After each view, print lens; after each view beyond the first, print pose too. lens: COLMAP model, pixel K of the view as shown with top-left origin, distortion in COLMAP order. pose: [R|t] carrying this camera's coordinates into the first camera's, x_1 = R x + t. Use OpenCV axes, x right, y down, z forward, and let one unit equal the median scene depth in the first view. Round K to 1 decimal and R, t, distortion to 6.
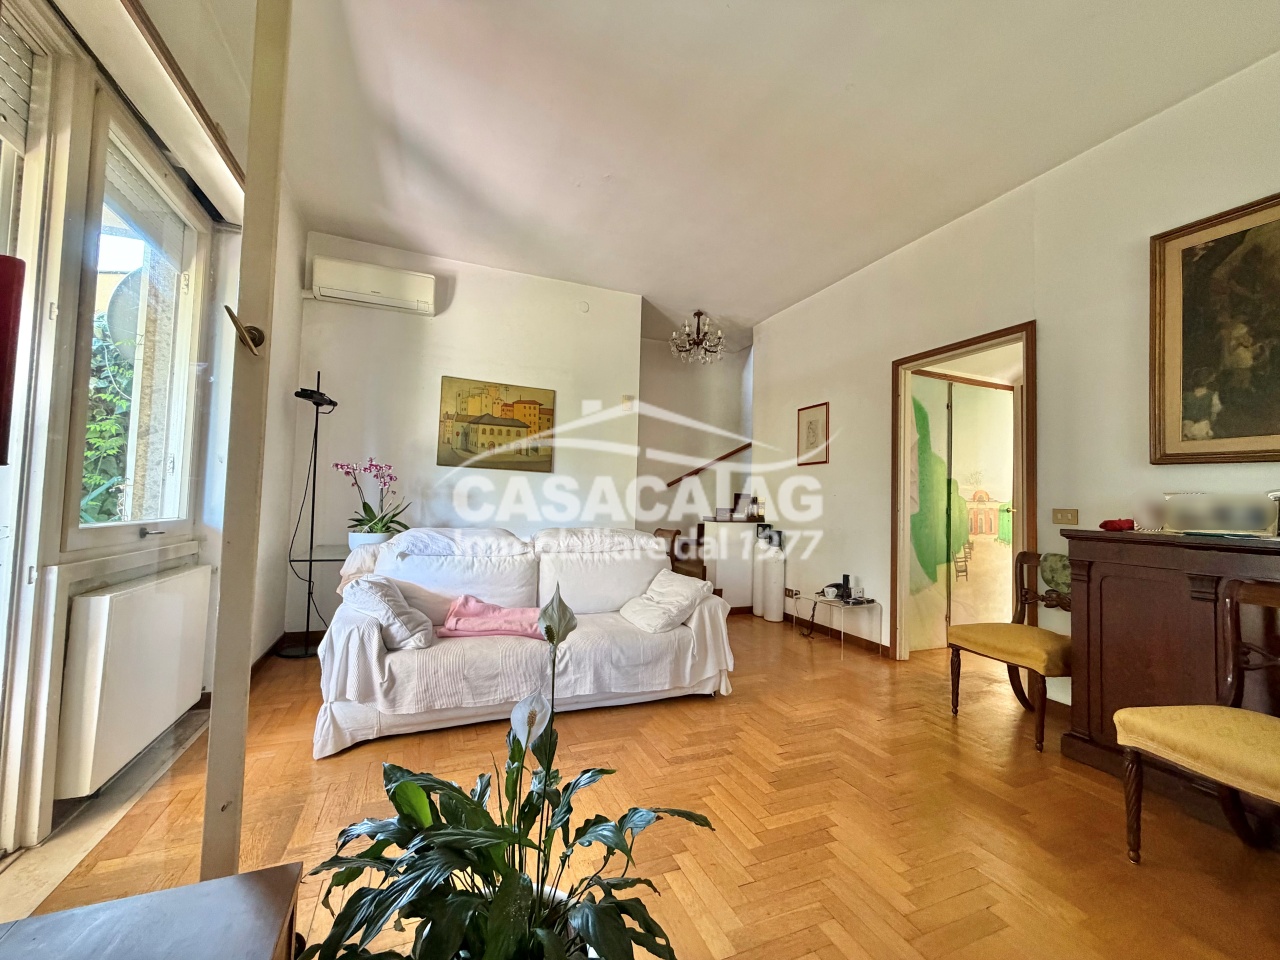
lens RADIAL K [[506.0, 0, 638.5], [0, 506.0, 483.0], [0, 0, 1]] dist [-0.000776, -0.000175]
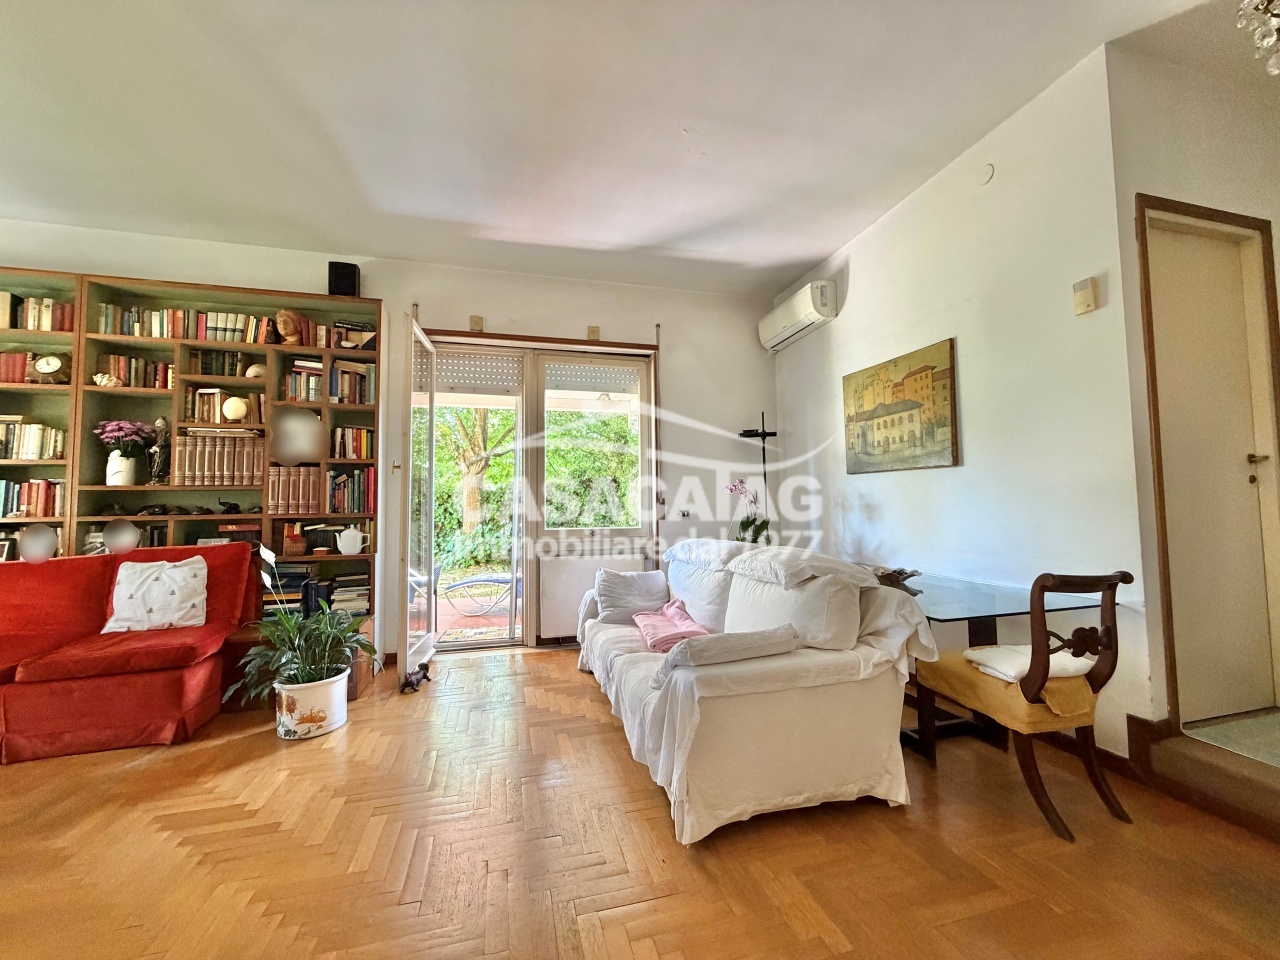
lens RADIAL K [[506.0, 0, 638.9], [0, 506.0, 476.8], [0, 0, 1]] dist [-0.000776, -0.000175]
pose [[-0.137306, -0.089812, -0.986449, 0.540266], [0.042590, 0.994425, -0.096467, 0.039797], [0.989613, -0.055258, -0.132715, 0.731958]]
